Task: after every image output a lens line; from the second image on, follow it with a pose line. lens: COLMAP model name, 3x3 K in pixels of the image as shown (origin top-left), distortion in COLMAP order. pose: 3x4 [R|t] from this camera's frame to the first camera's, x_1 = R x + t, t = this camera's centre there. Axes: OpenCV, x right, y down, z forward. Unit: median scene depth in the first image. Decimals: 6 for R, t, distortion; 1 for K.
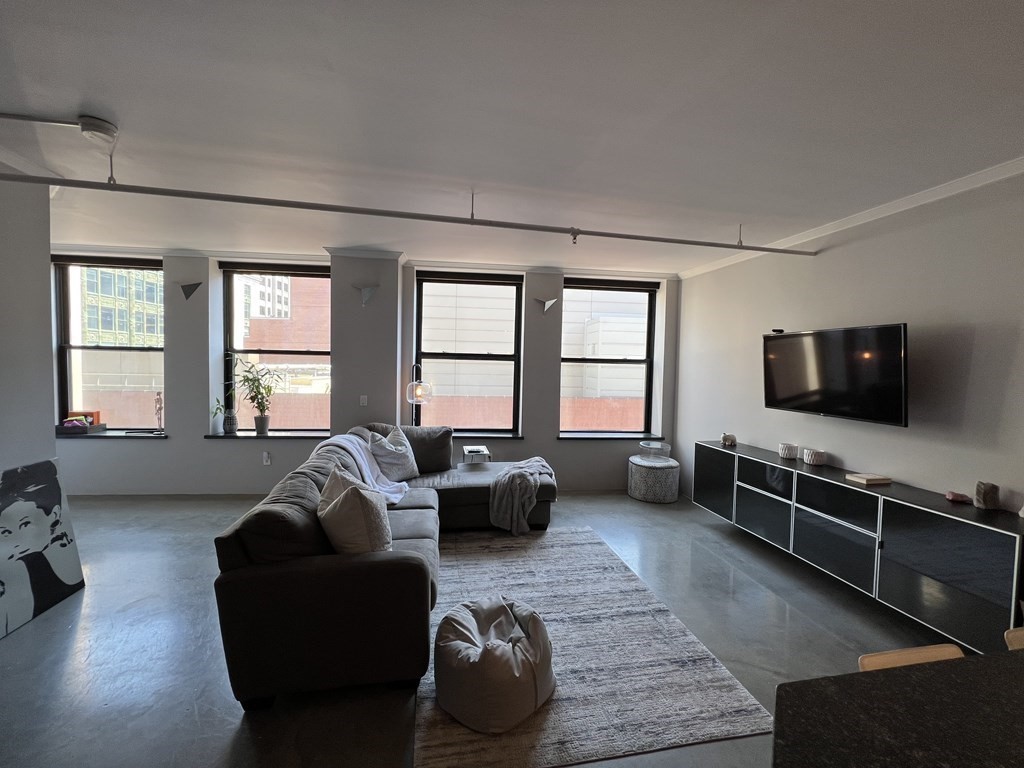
lens RADIAL K [[409.4, 0, 512.0], [0, 409.4, 384.0], [0, 0, 1]] dist [-0.000867, 0.000082]
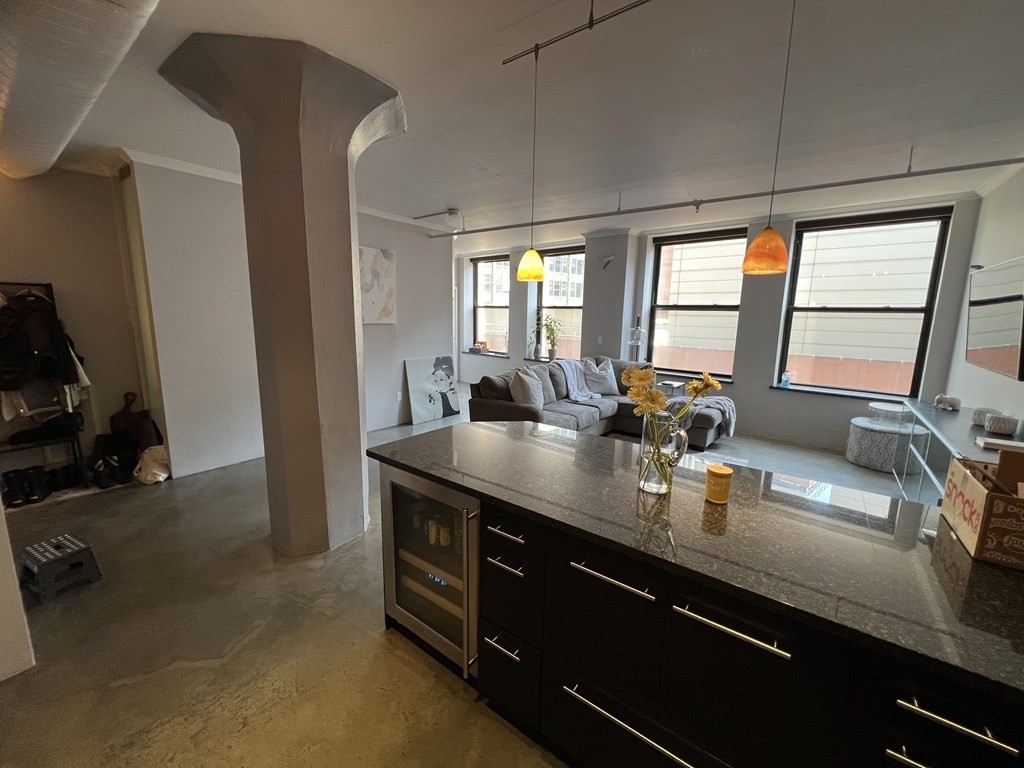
lens RADIAL K [[409.4, 0, 512.0], [0, 409.4, 384.0], [0, 0, 1]] dist [-0.000867, 0.000082]
pose [[0.670044, 0.115949, -0.733210, 0.460988], [-0.037487, 0.991751, 0.122577, 0.025336], [0.741375, -0.054646, 0.668863, -0.170024]]
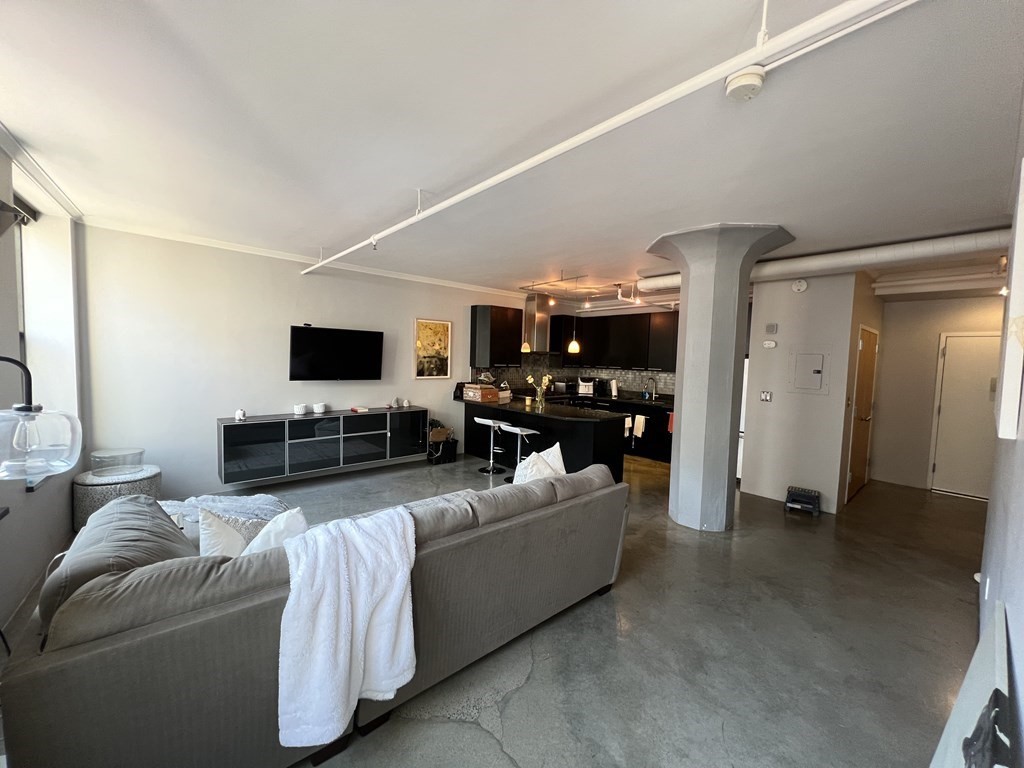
lens RADIAL K [[411.1, 0, 512.0], [0, 411.1, 384.0], [0, 0, 1]] dist [-0.001335, -0.000076]
pose [[-0.507418, -0.093200, 0.856645, -0.661082], [0.000841, 0.994080, 0.108650, -0.056431], [-0.861700, 0.055852, -0.504335, 0.784424]]
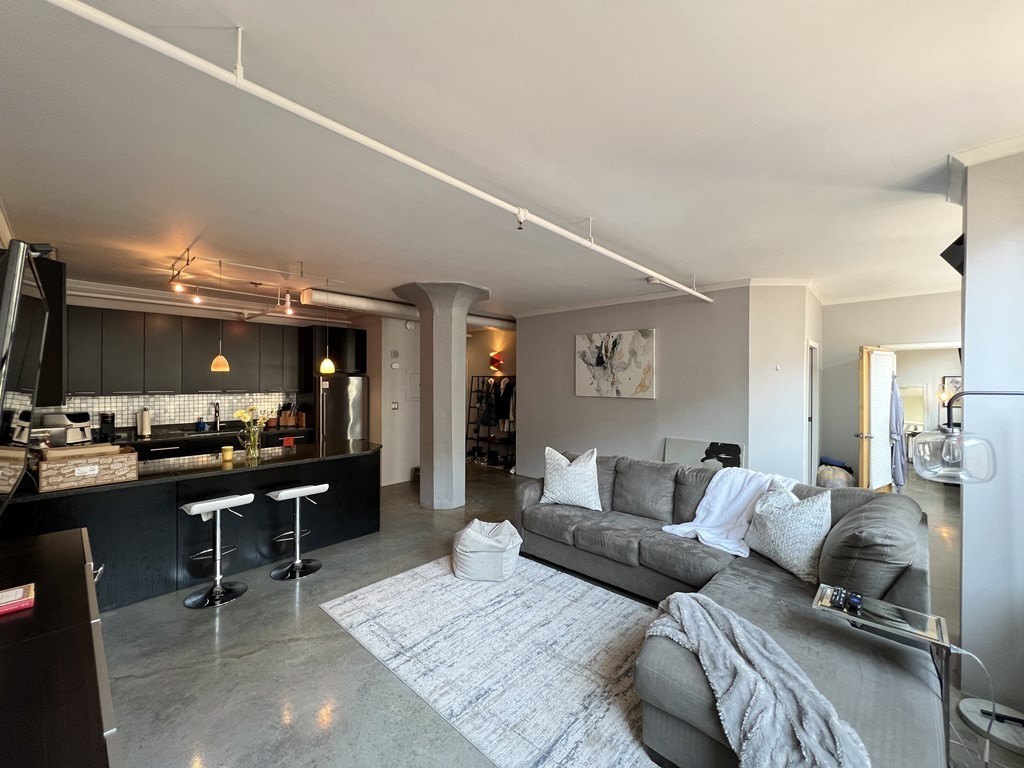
lens RADIAL K [[409.4, 0, 512.0], [0, 409.4, 384.0], [0, 0, 1]] dist [-0.000867, 0.000082]
pose [[-0.800972, -0.021561, -0.598313, 0.387619], [-0.049125, 0.998348, 0.029788, -0.043000], [0.596683, 0.053252, -0.800708, 1.008025]]
